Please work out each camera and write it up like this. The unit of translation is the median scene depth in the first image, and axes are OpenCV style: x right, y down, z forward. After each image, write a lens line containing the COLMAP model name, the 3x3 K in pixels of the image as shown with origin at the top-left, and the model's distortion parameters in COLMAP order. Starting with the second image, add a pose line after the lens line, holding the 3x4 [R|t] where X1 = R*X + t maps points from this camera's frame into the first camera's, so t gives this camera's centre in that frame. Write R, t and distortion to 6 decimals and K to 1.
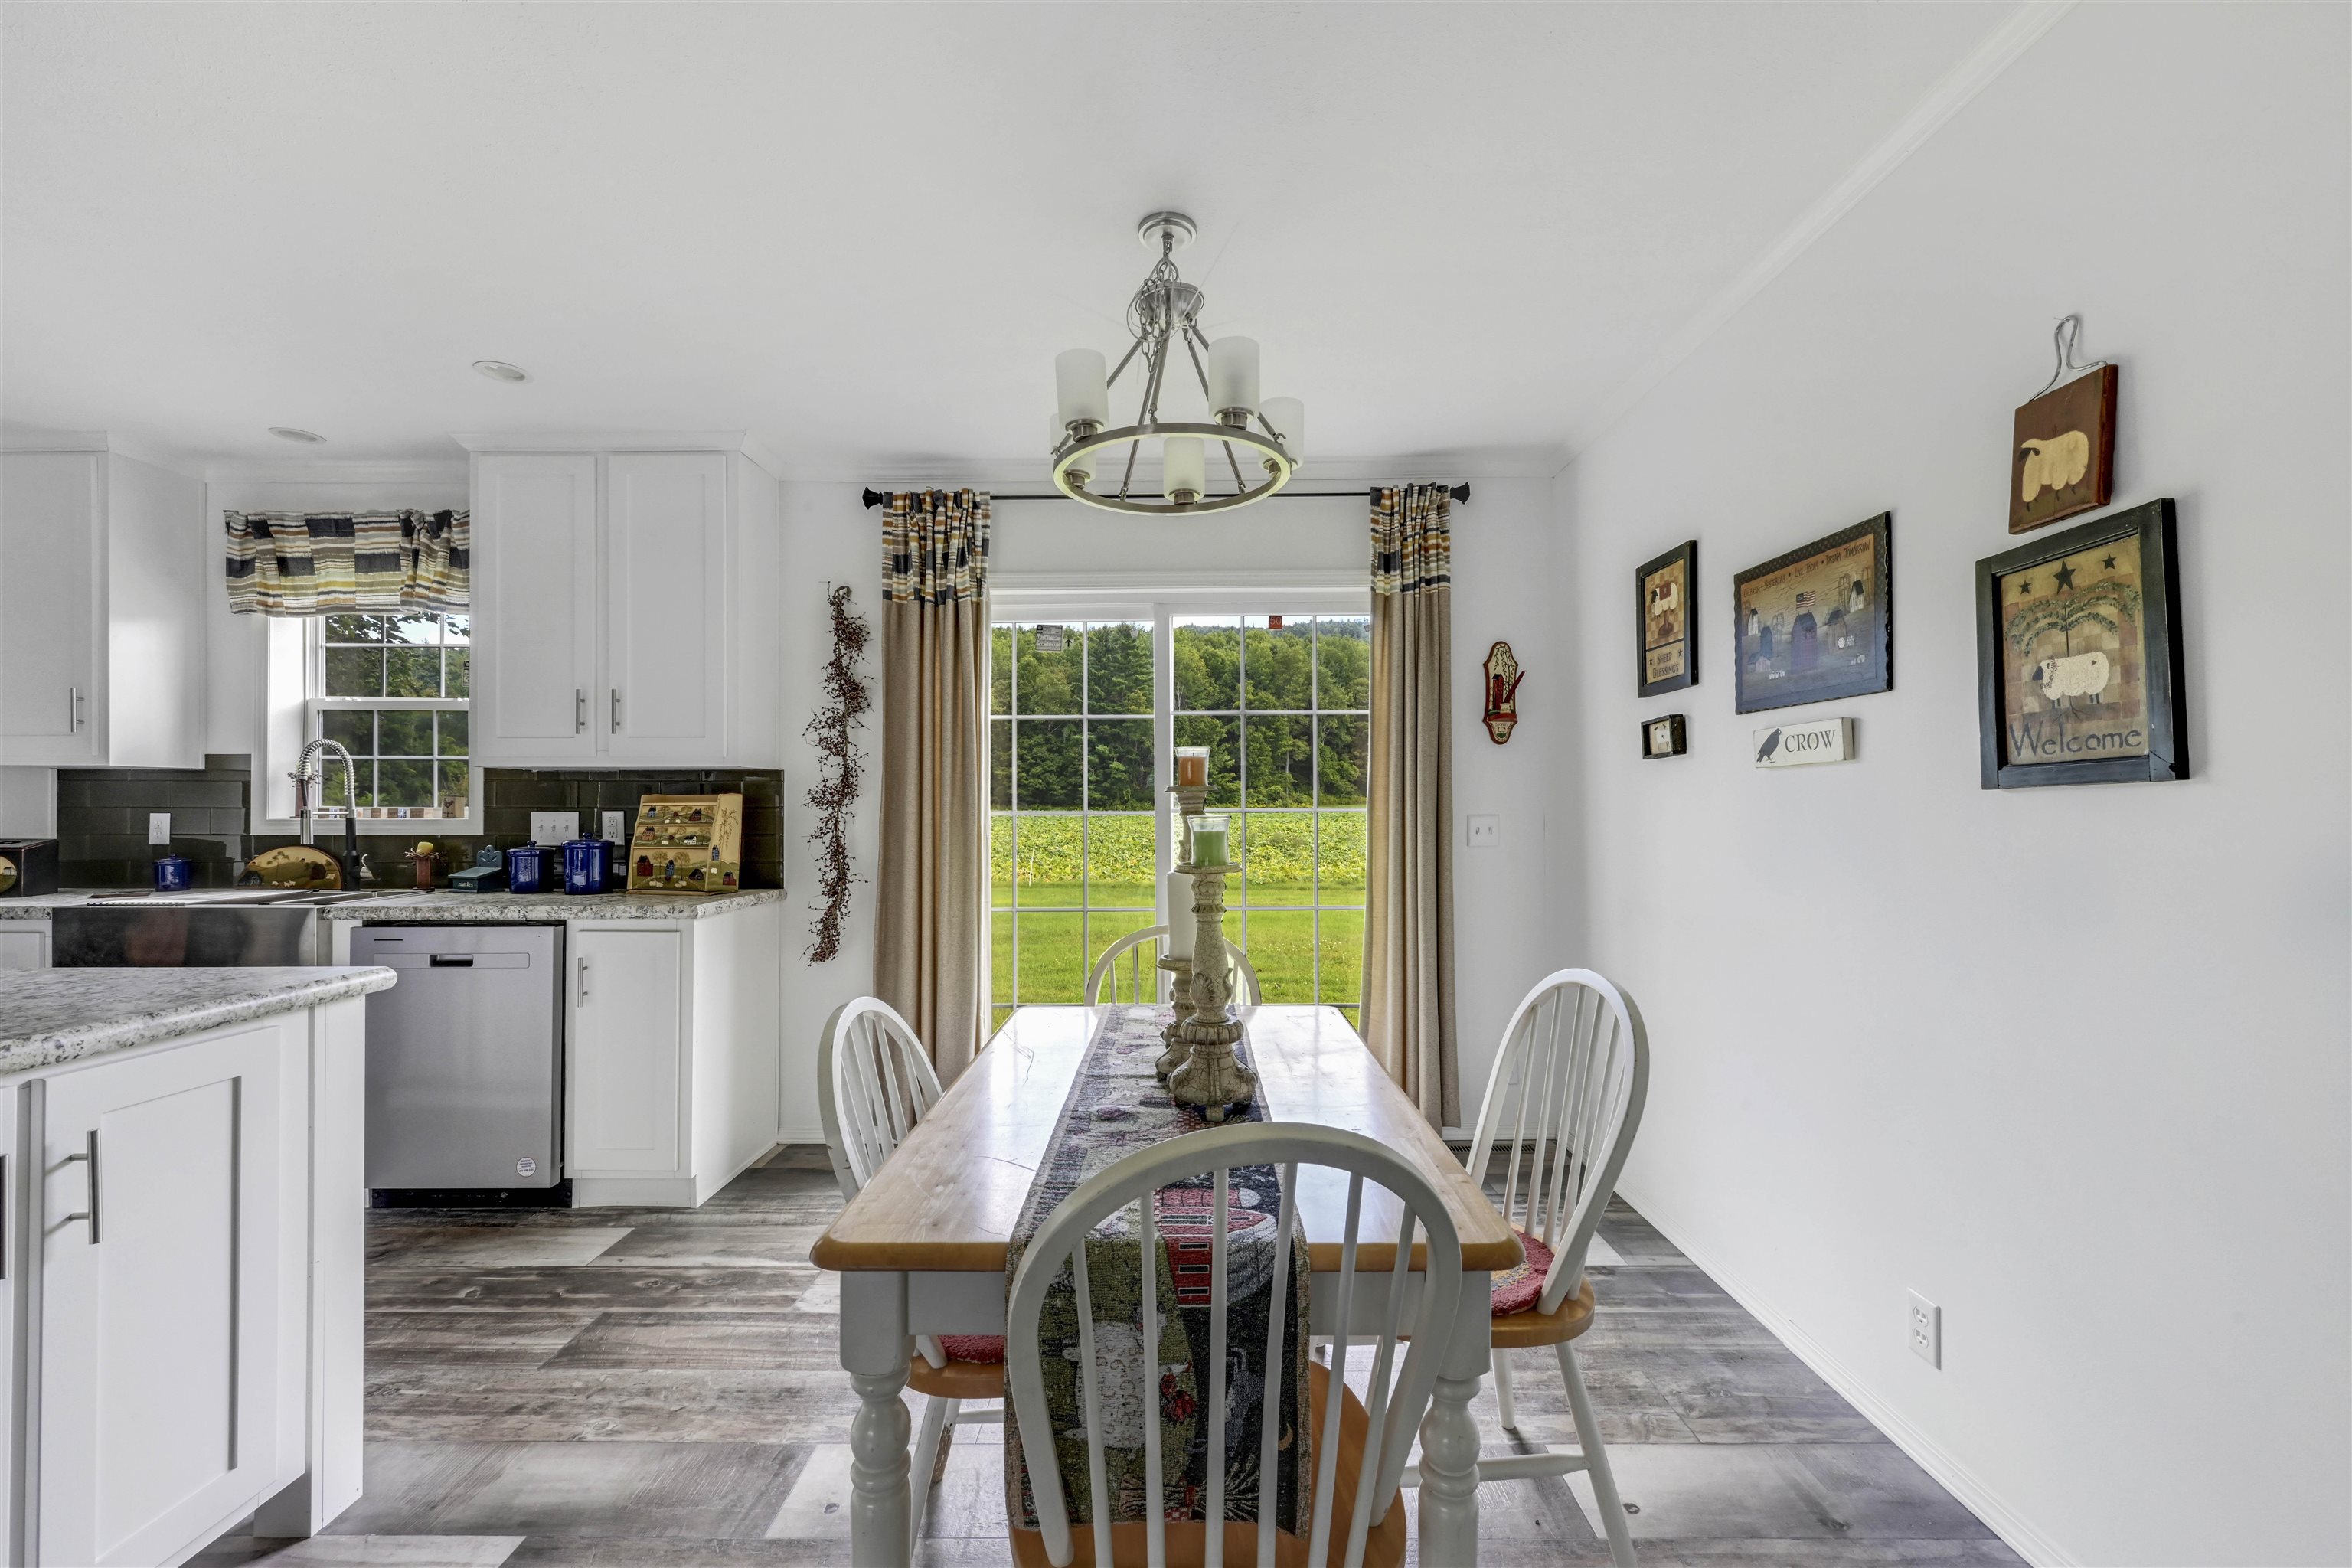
lens RADIAL K [[942.8, 0, 1183.1], [0, 942.8, 800.7], [0, 0, 1]] dist [-0.000613, -0.000077]
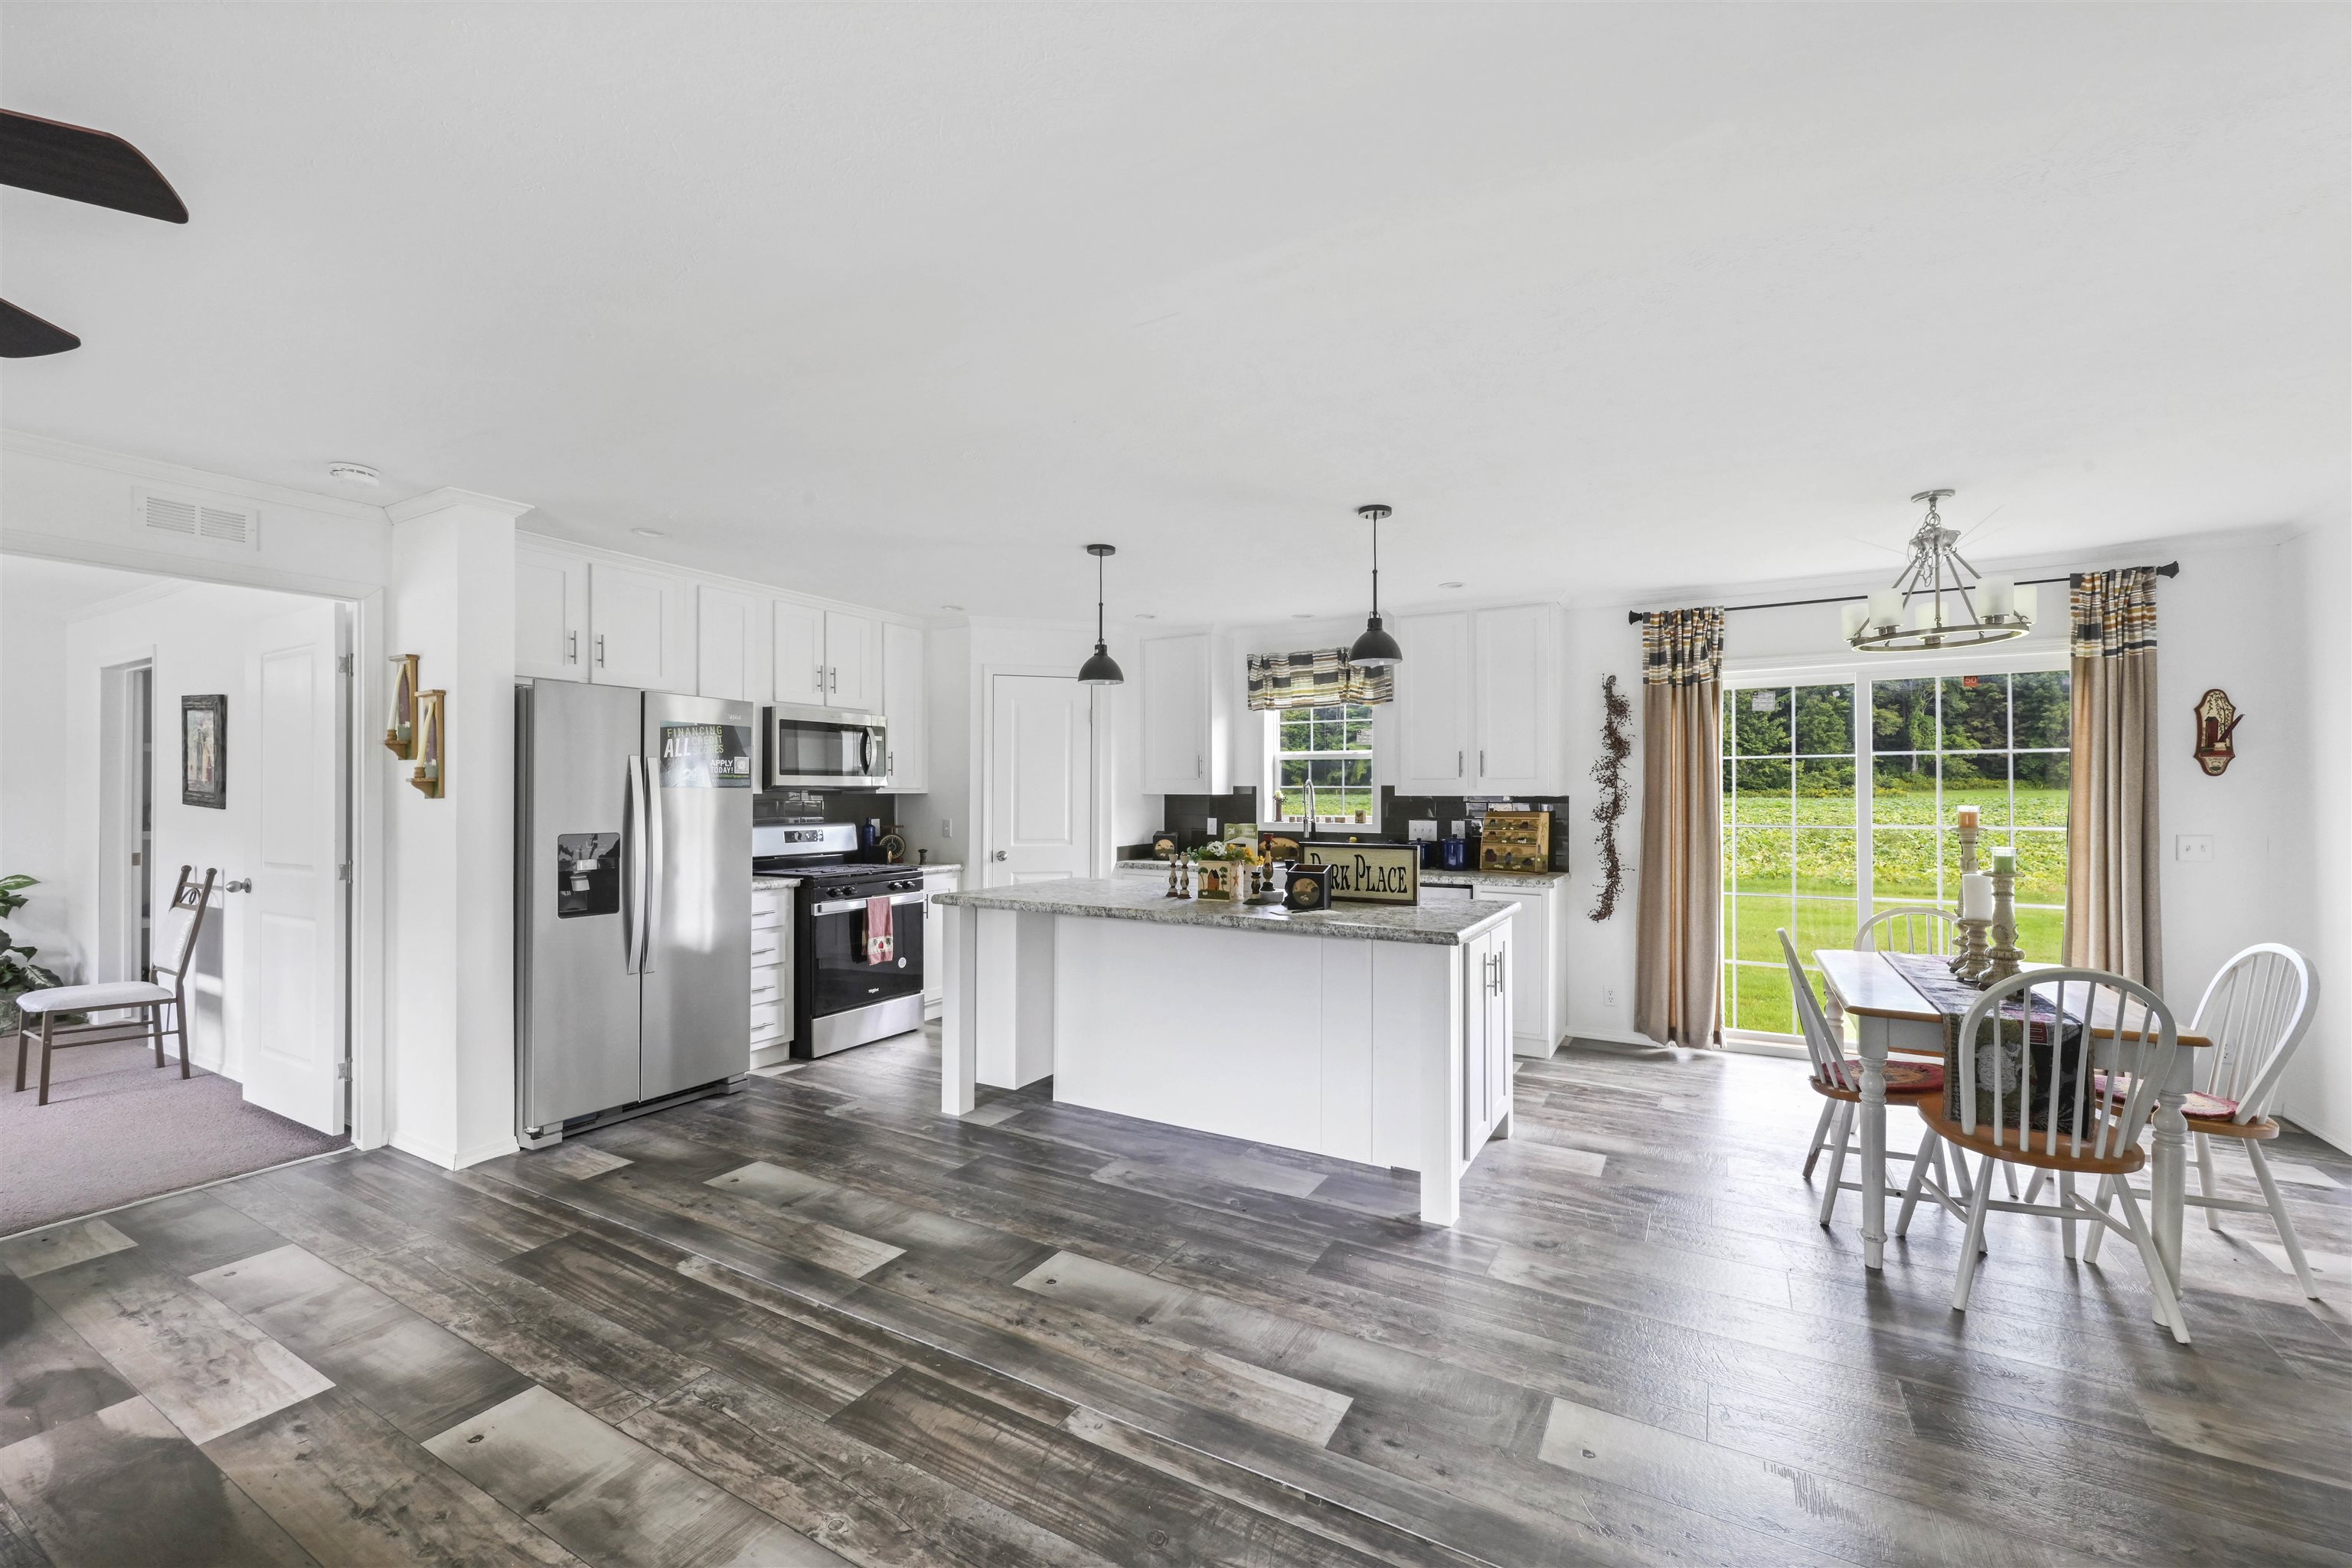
lens RADIAL K [[949.9, 0, 1187.7], [0, 949.9, 786.3], [0, 0, 1]] dist [-0.001325, 0.000056]
pose [[0.872430, -0.002372, -0.488733, -0.211234], [0.002873, 0.999996, 0.000276, -0.051453], [0.488731, -0.001645, 0.872433, -0.684460]]
